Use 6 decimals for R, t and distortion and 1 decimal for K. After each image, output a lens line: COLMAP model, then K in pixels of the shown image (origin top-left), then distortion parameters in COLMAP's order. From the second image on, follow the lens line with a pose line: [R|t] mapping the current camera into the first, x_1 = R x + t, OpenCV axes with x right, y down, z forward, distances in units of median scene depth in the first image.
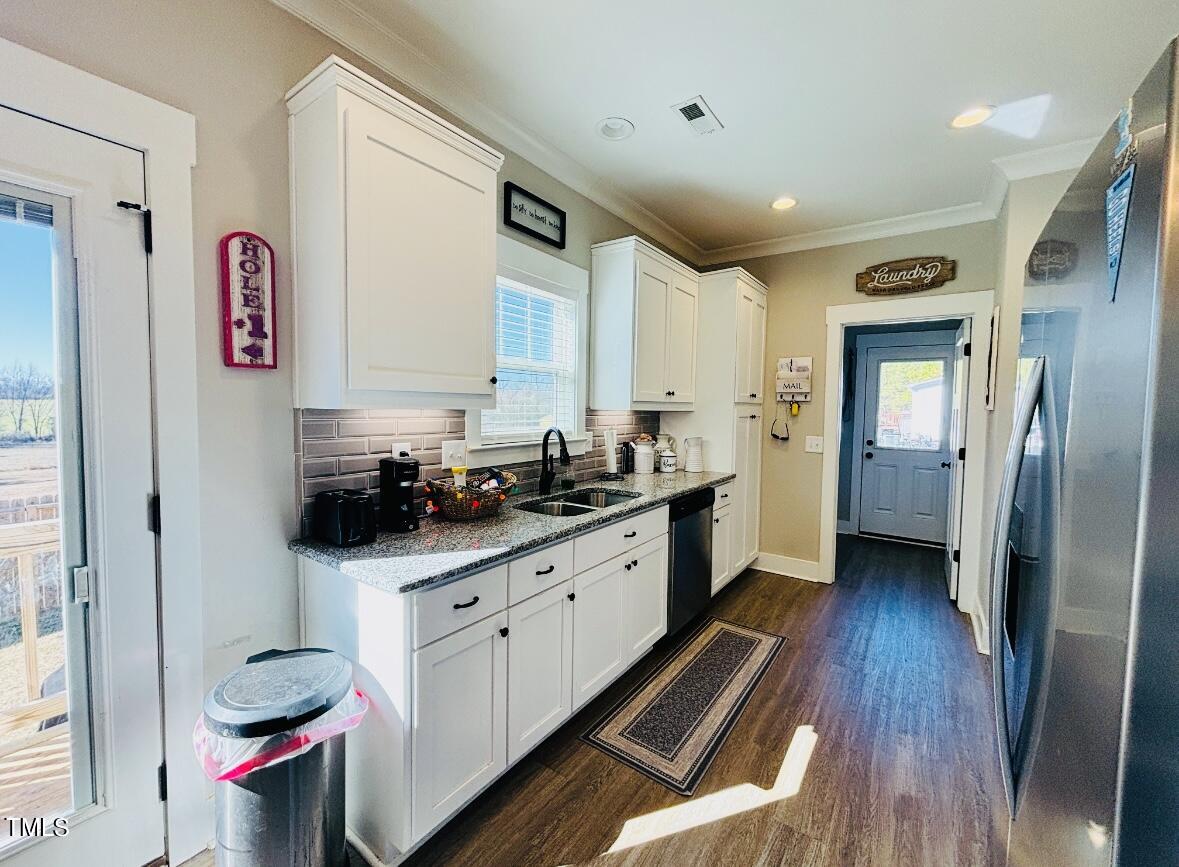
lens RADIAL K [[472.4, 0, 590.5], [0, 472.4, 429.9], [0, 0, 1]] dist [-0.002047, 0.000145]
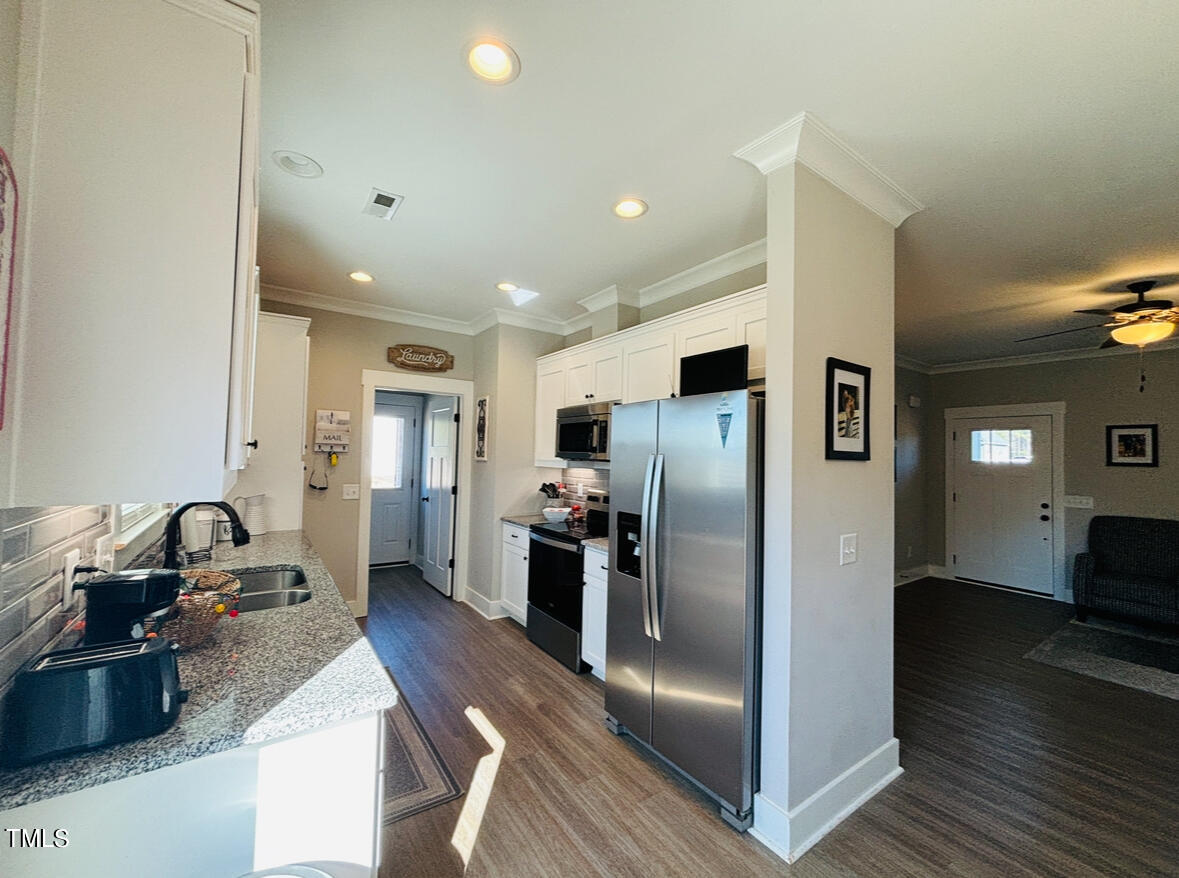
lens RADIAL K [[476.6, 0, 591.5], [0, 476.6, 441.0], [0, 0, 1]] dist [0.002384, 0.000191]
pose [[0.328043, 0.020734, 0.944435, -0.470001], [0.026780, 0.999153, -0.031237, -0.045380], [-0.944283, 0.035539, 0.327210, 0.139057]]
